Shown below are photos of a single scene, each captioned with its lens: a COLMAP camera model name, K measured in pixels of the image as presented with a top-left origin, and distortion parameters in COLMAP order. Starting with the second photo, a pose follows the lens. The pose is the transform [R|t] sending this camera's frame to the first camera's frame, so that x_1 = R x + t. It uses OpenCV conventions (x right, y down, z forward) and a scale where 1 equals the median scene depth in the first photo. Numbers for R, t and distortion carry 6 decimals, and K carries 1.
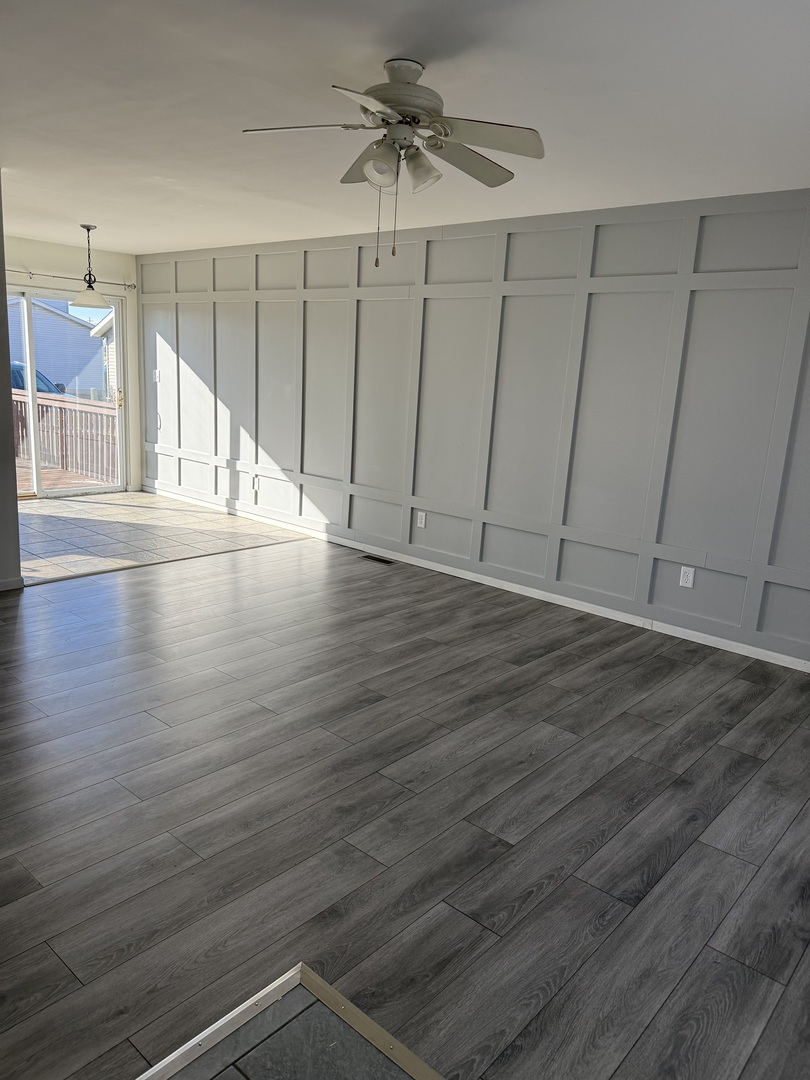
lens RADIAL K [[765.6, 0, 405.0], [0, 765.6, 540.0], [0, 0, 1]] dist [-0.038217, 0.011979]
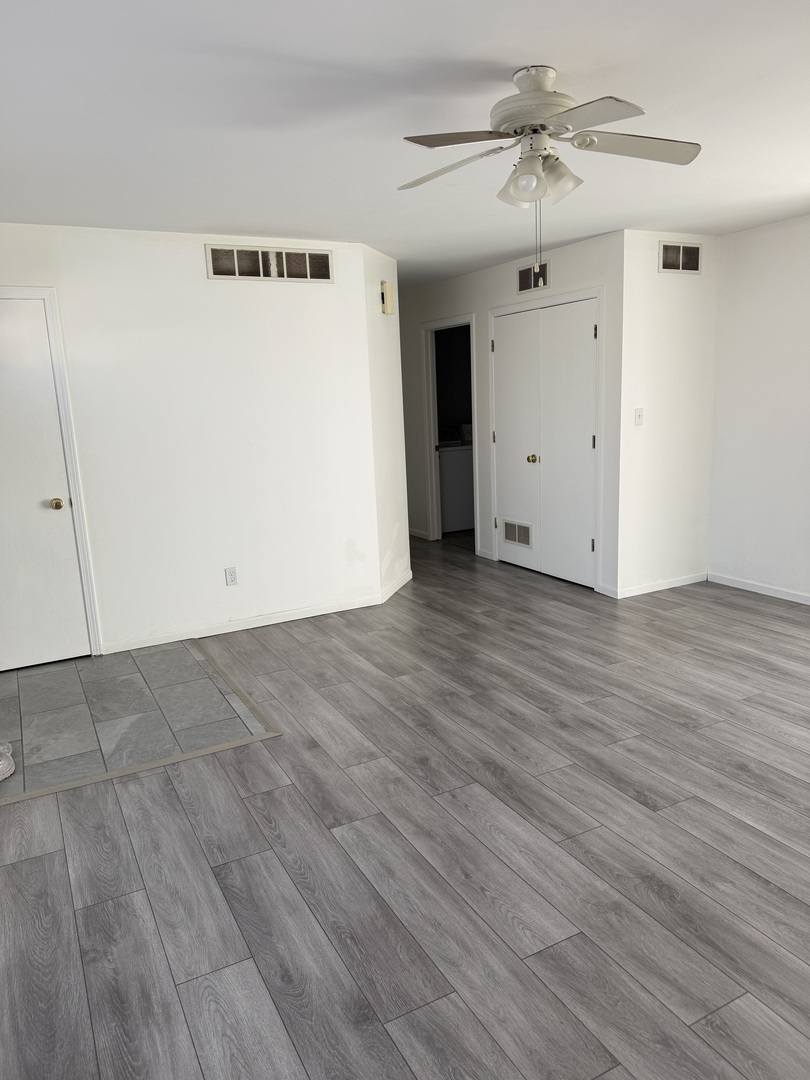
lens RADIAL K [[765.6, 0, 405.0], [0, 765.6, 540.0], [0, 0, 1]] dist [-0.038217, 0.011979]
pose [[-0.350630, 0.154910, -0.923613, 1.127566], [-0.193375, 0.952996, 0.233249, -0.287647], [0.916332, 0.260388, -0.304193, 1.427717]]
